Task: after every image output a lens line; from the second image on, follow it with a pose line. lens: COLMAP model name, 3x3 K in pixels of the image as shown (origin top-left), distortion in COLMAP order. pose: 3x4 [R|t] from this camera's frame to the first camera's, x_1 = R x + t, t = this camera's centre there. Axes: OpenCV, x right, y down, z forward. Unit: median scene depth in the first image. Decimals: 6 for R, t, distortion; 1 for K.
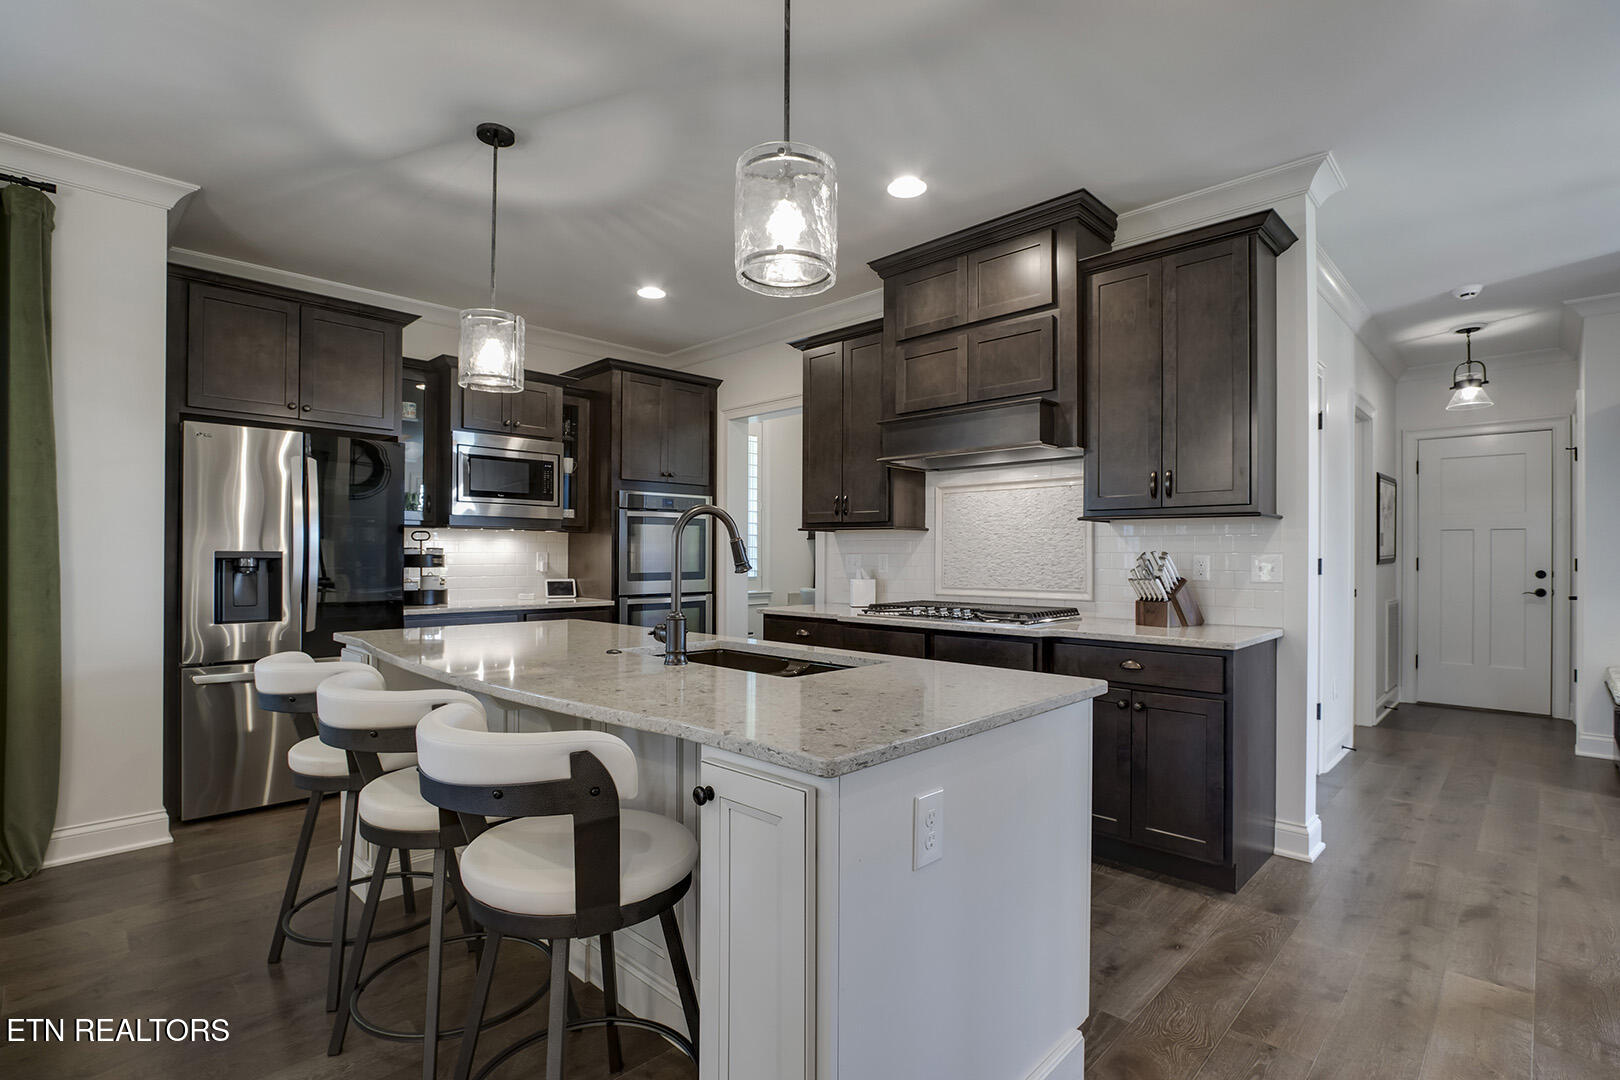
lens RADIAL K [[760.6, 0, 816.7], [0, 760.6, 551.7], [0, 0, 1]] dist [-0.017638, 0.001013]
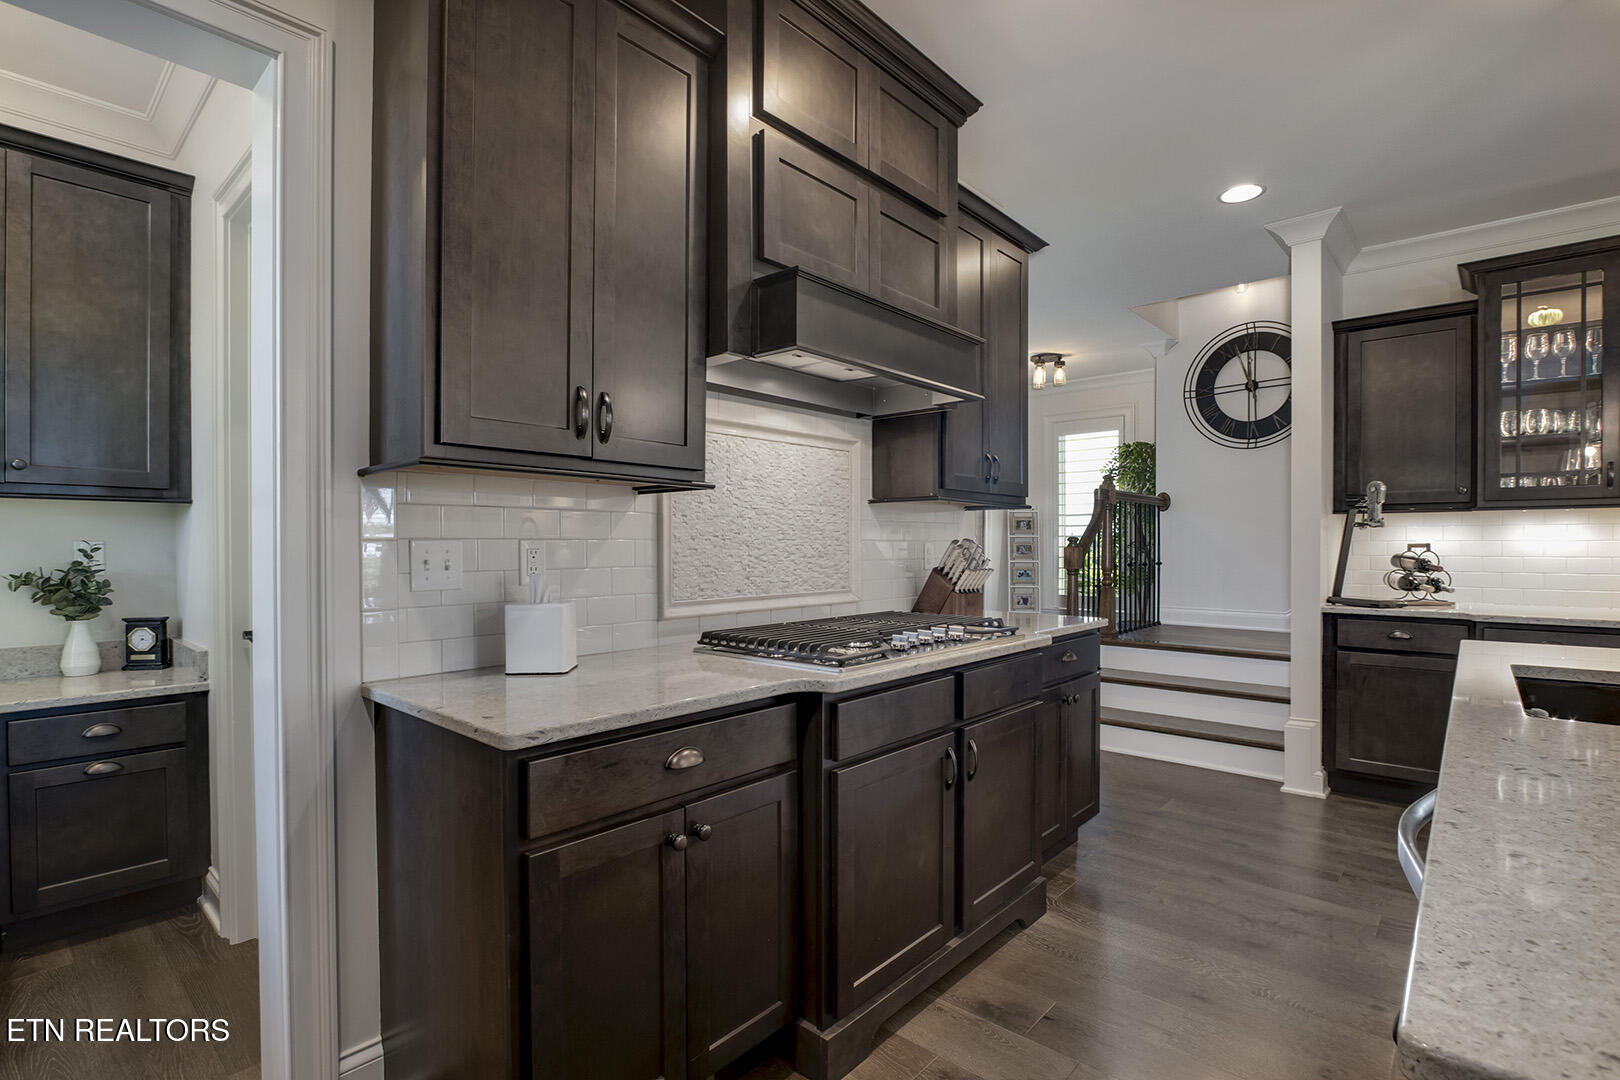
lens RADIAL K [[760.6, 0, 816.7], [0, 760.6, 551.7], [0, 0, 1]] dist [-0.017638, 0.001013]
pose [[-0.043679, -0.008141, 0.999012, -0.376752], [-0.004497, 0.999958, 0.007952, 0.006234], [-0.999035, -0.004145, -0.043714, 0.957868]]
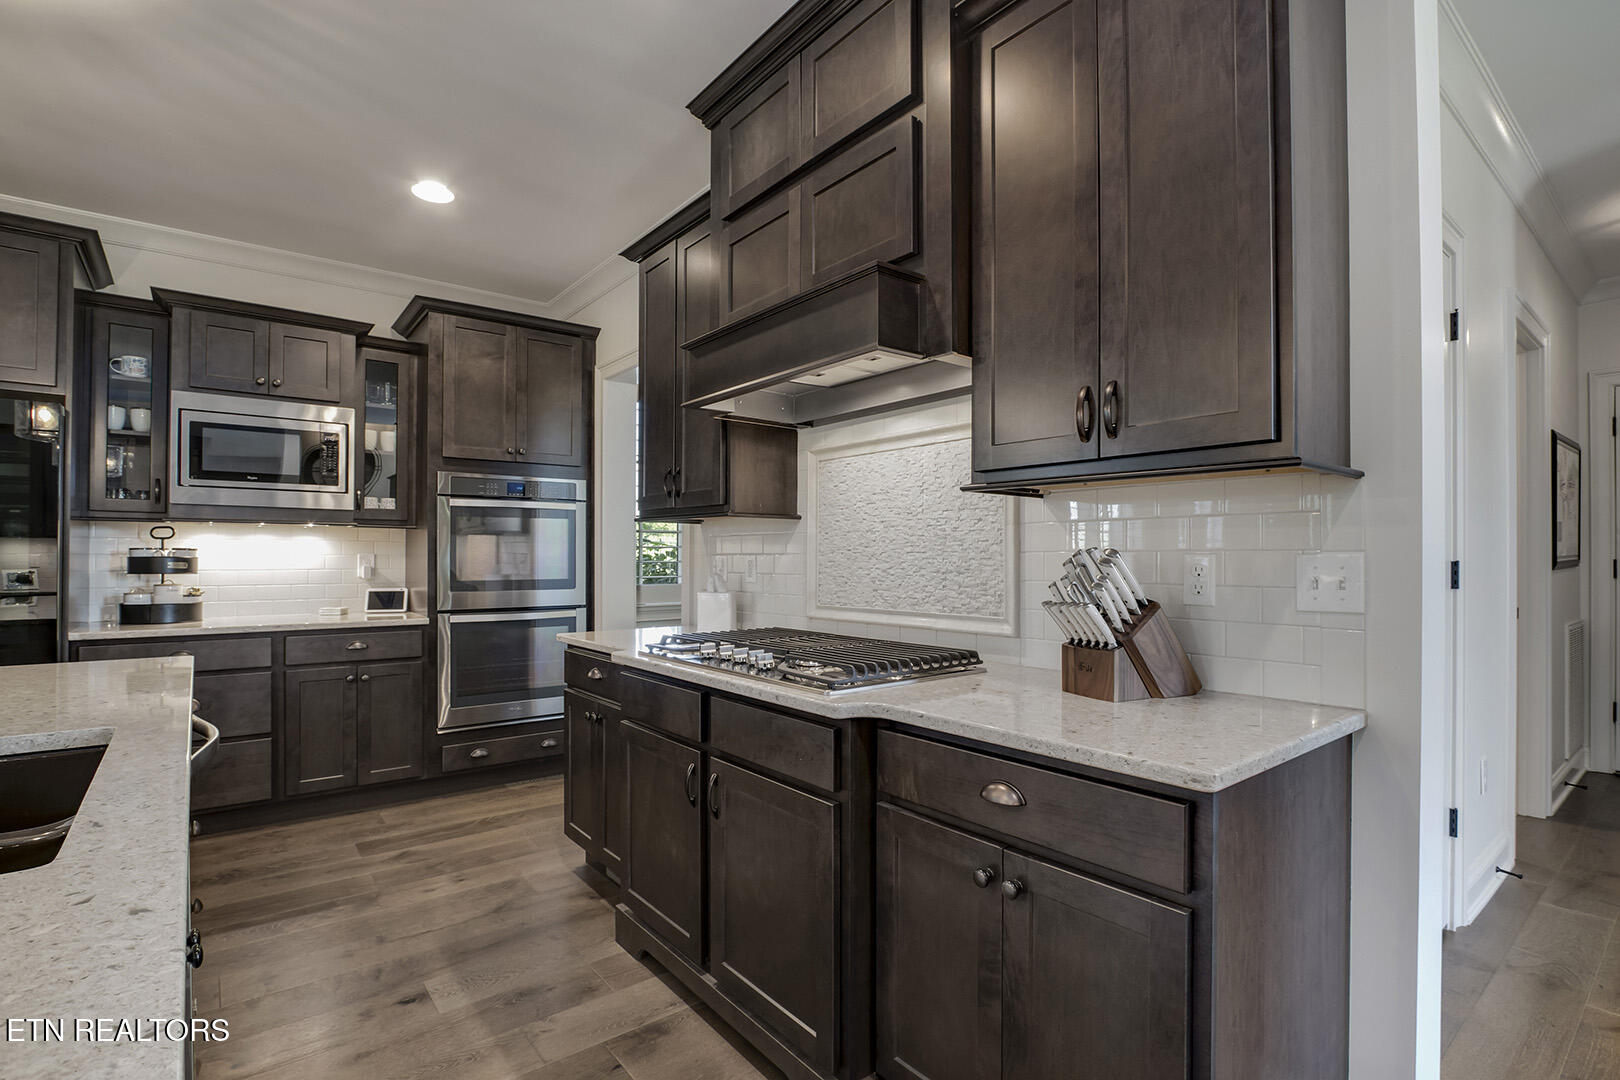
lens RADIAL K [[760.6, 0, 816.7], [0, 760.6, 551.7], [0, 0, 1]] dist [-0.017638, 0.001013]
pose [[0.992399, -0.002734, -0.123029, 0.254323], [0.002423, 0.999993, -0.002674, 0.002258], [0.123036, 0.002355, 0.992399, 0.372233]]
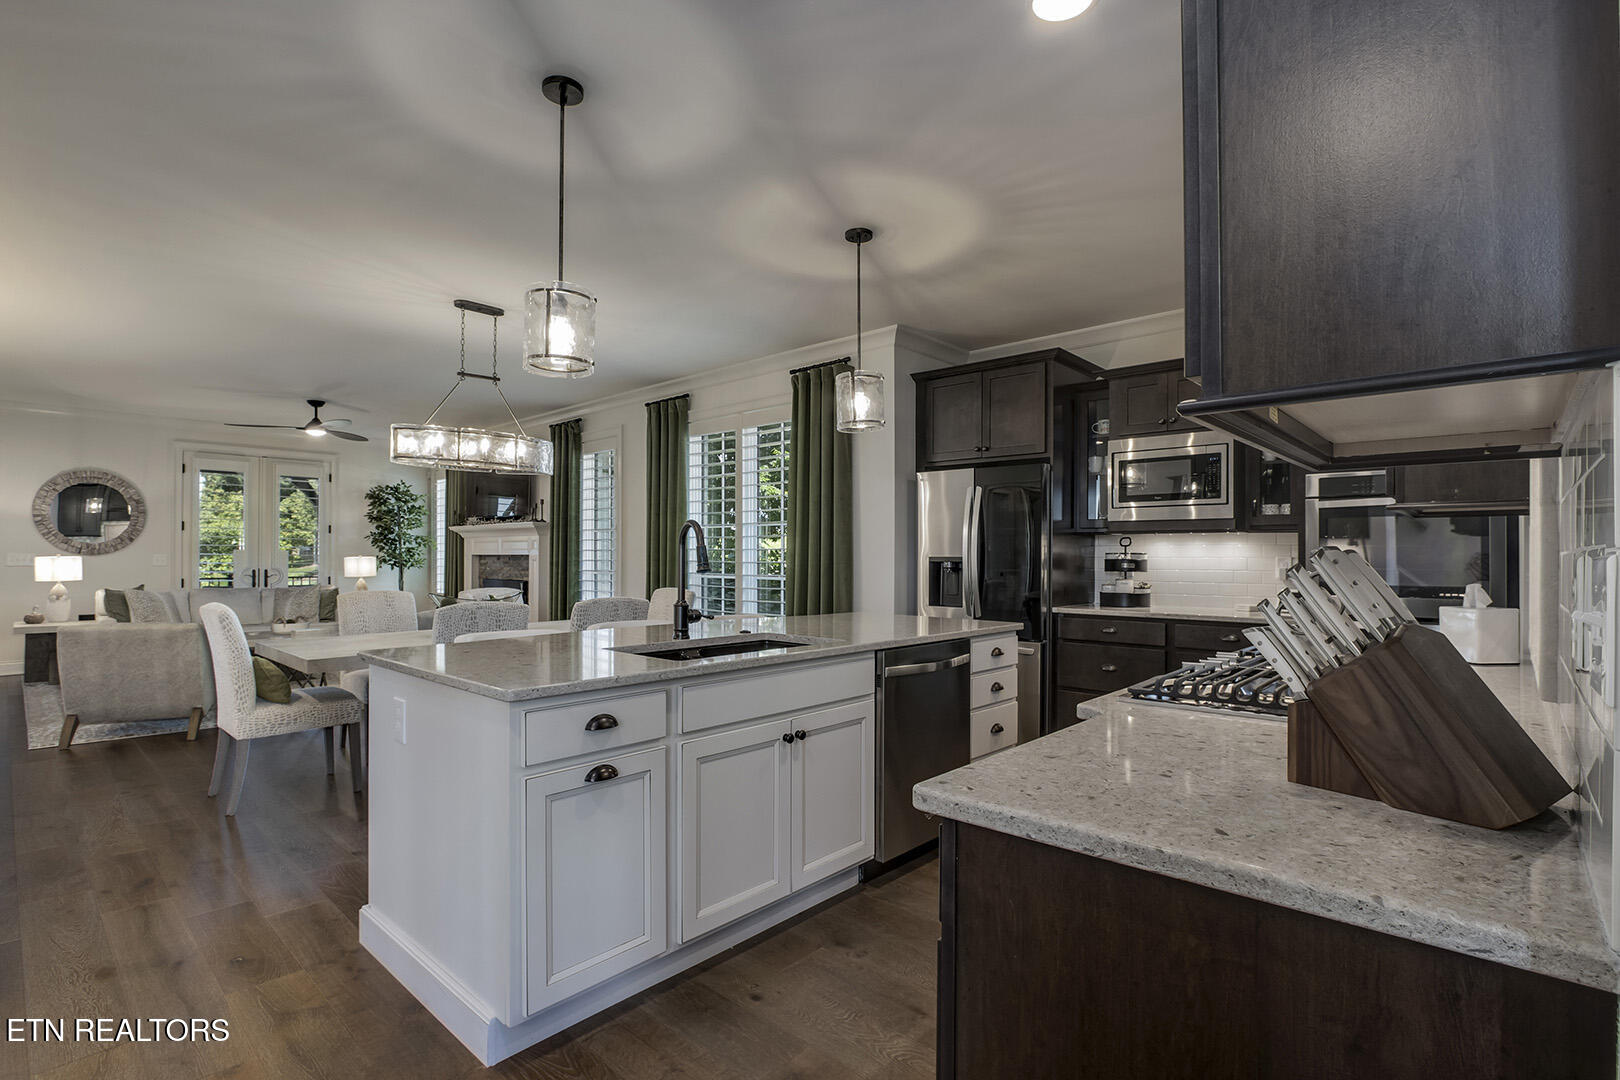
lens RADIAL K [[760.6, 0, 816.7], [0, 760.6, 551.7], [0, 0, 1]] dist [-0.017638, 0.001013]
pose [[0.057251, -0.008922, -0.998320, 0.575174], [0.002796, 0.999958, -0.008776, 0.001119], [0.998356, -0.002289, 0.057273, 0.573696]]
